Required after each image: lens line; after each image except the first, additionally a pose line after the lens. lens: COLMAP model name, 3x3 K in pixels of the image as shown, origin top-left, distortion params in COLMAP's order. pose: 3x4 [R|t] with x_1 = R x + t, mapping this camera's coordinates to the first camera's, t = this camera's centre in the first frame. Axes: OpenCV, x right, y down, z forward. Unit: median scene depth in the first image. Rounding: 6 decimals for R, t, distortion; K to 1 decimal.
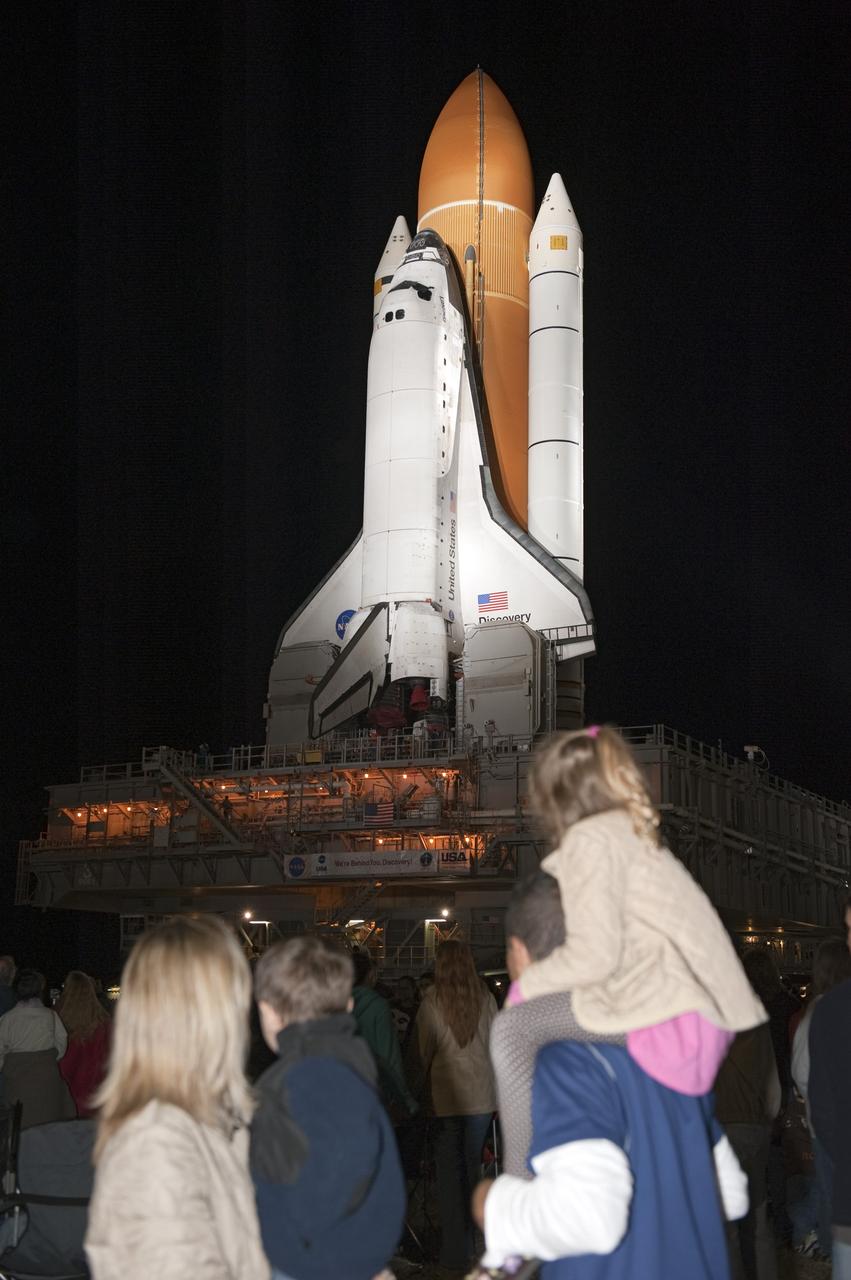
lens RADIAL K [[1457.9, 0, 428.8], [0, 1457.9, 642.8], [0, 0, 1]] dist [0.062191, 0.000000]
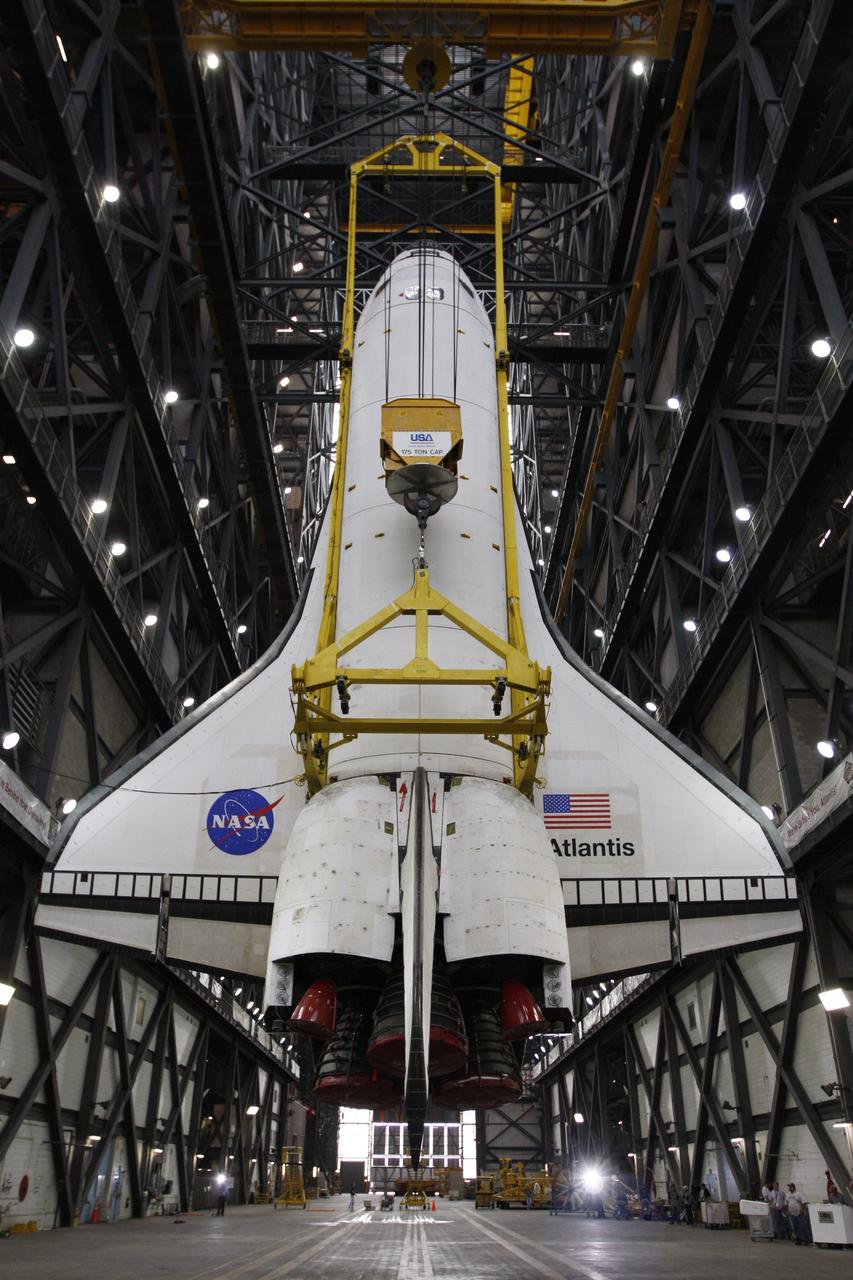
lens RADIAL K [[939.6, 0, 425.0], [0, 939.6, 665.1], [0, 0, 1]] dist [-0.036850, 0.011768]
pose [[0.868356, 0.226497, 0.441199, -0.160759], [-0.100485, 0.951520, -0.290709, 0.024354], [-0.485654, 0.208105, 0.849018, 0.759469]]
